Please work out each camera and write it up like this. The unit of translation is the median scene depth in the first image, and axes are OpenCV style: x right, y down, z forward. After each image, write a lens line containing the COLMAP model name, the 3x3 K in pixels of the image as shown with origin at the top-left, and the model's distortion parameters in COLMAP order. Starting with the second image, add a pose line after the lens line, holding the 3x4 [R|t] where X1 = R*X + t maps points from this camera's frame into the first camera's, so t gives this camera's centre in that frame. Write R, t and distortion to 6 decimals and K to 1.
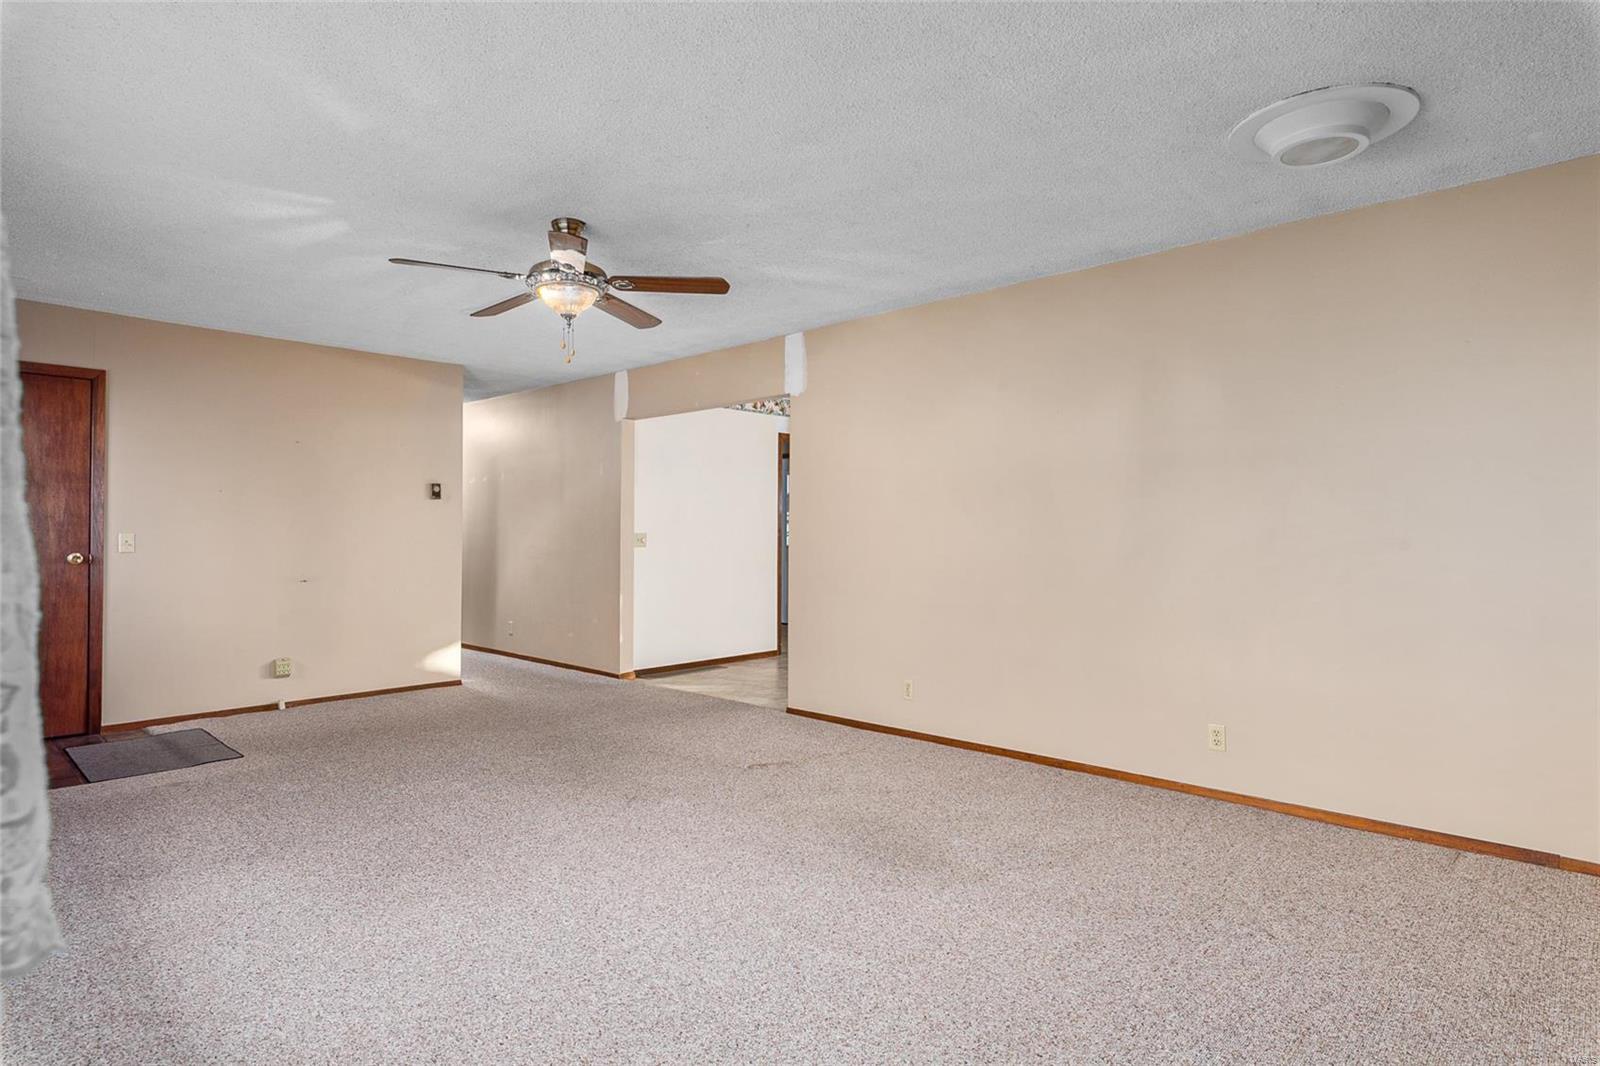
lens RADIAL K [[857.8, 0, 805.0], [0, 857.8, 533.6], [0, 0, 1]] dist [-0.001691, -0.001246]
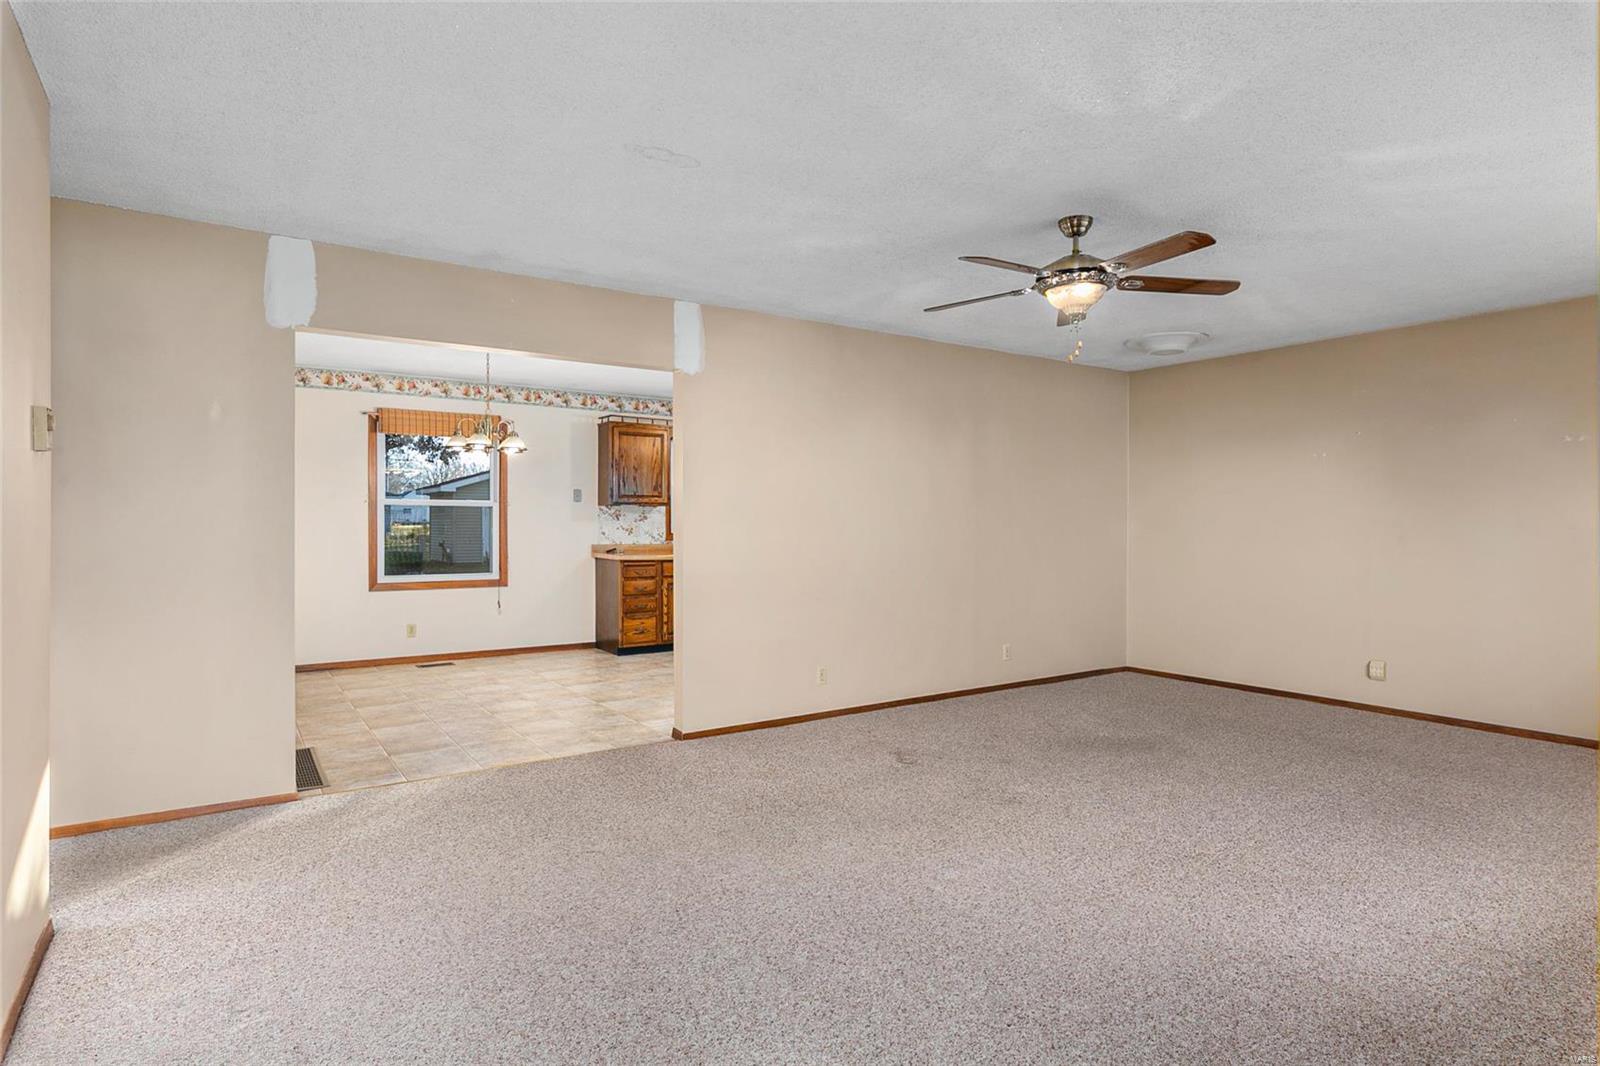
lens RADIAL K [[857.8, 0, 804.5], [0, 857.8, 532.6], [0, 0, 1]] dist [-0.001691, -0.001246]
pose [[0.216538, -0.012053, 0.976200, -0.934140], [-0.001063, 0.999920, 0.012582, -0.011688], [-0.976274, -0.003762, 0.216508, 0.780802]]
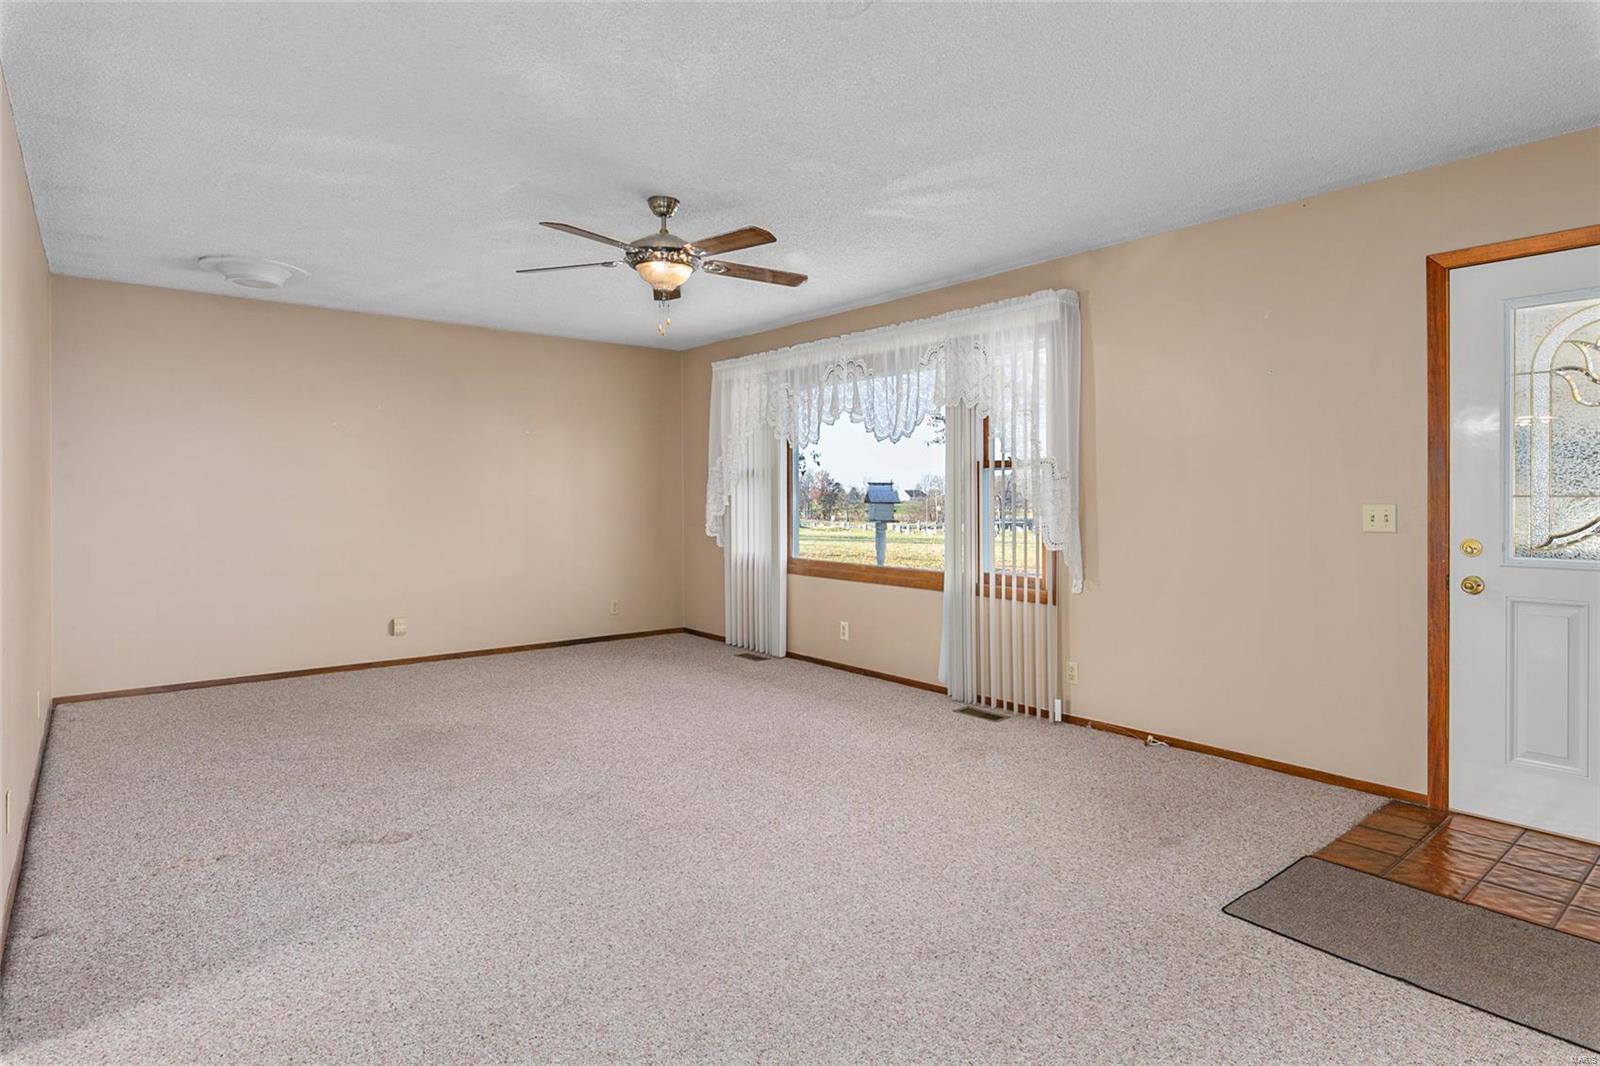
lens RADIAL K [[857.8, 0, 802.0], [0, 857.8, 503.6], [0, 0, 1]] dist [-0.001691, -0.001246]
pose [[-0.991080, -0.004256, 0.133203, -0.413137], [-0.003030, 0.999951, 0.009407, -0.007471], [-0.133237, 0.008920, -0.991044, 1.430883]]
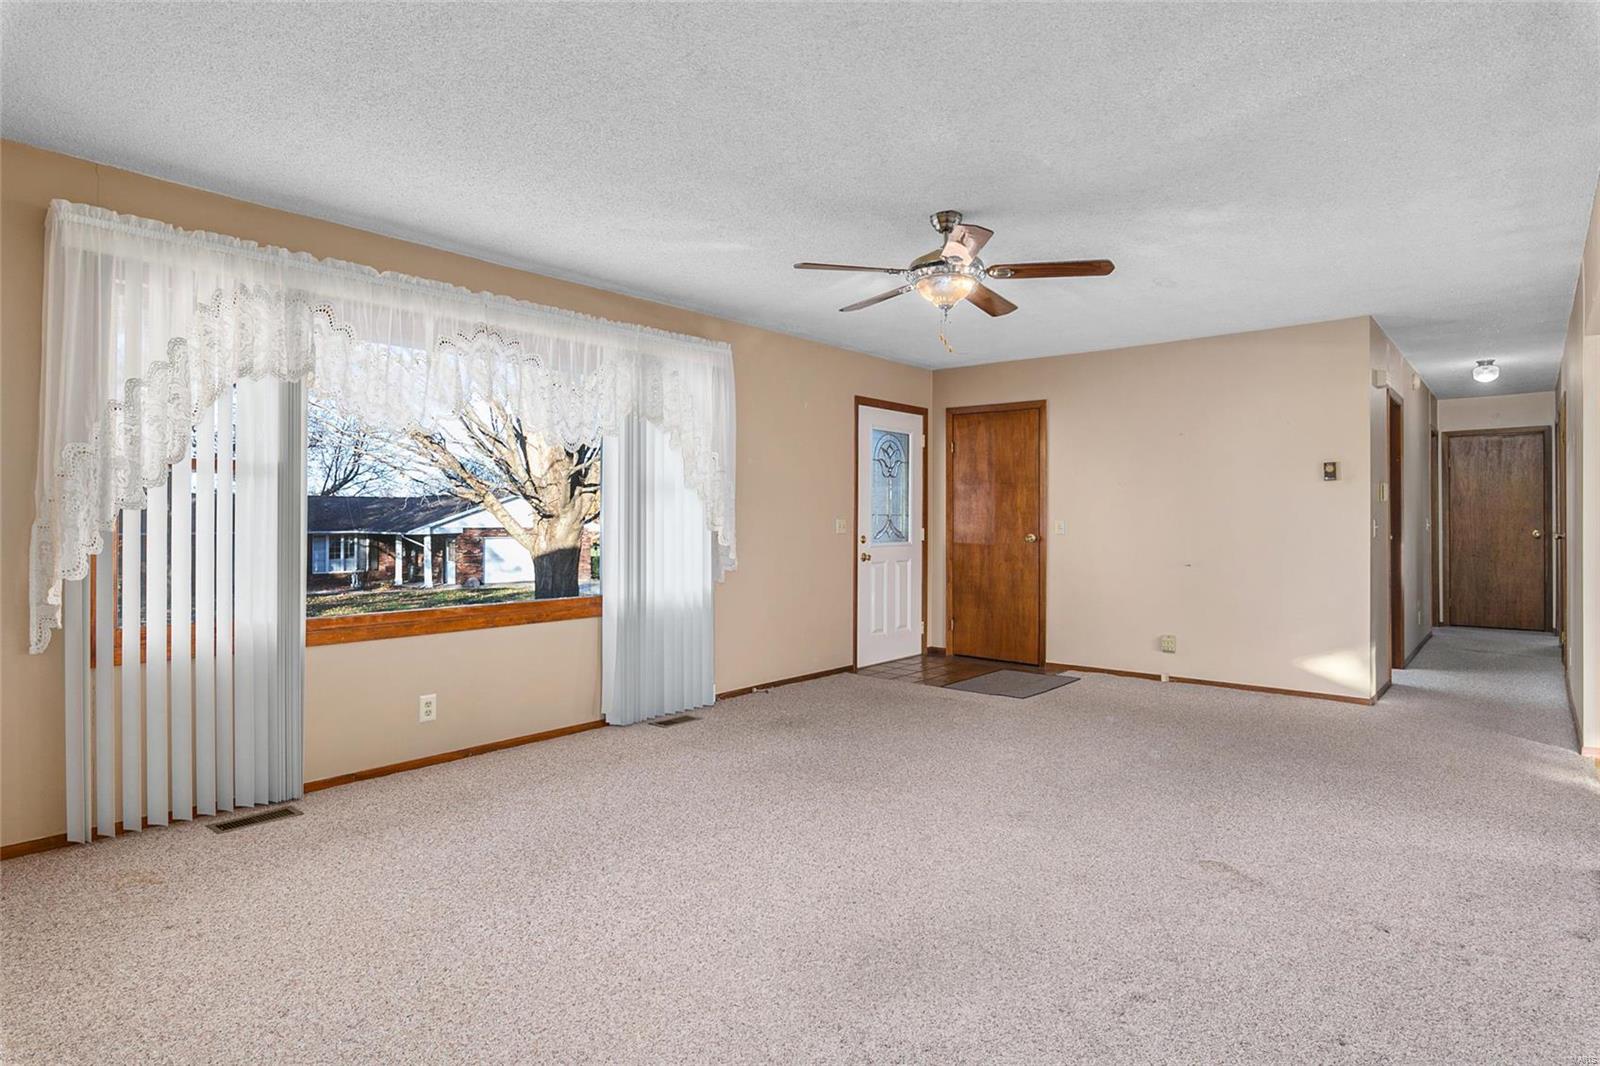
lens RADIAL K [[857.8, 0, 797.1], [0, 857.8, 519.6], [0, 0, 1]] dist [-0.001691, -0.001246]
pose [[0.040679, -0.000062, -0.999172, 0.526690], [-0.000577, 1.000000, -0.000086, -0.000555], [0.999172, 0.000580, 0.040679, 0.559485]]
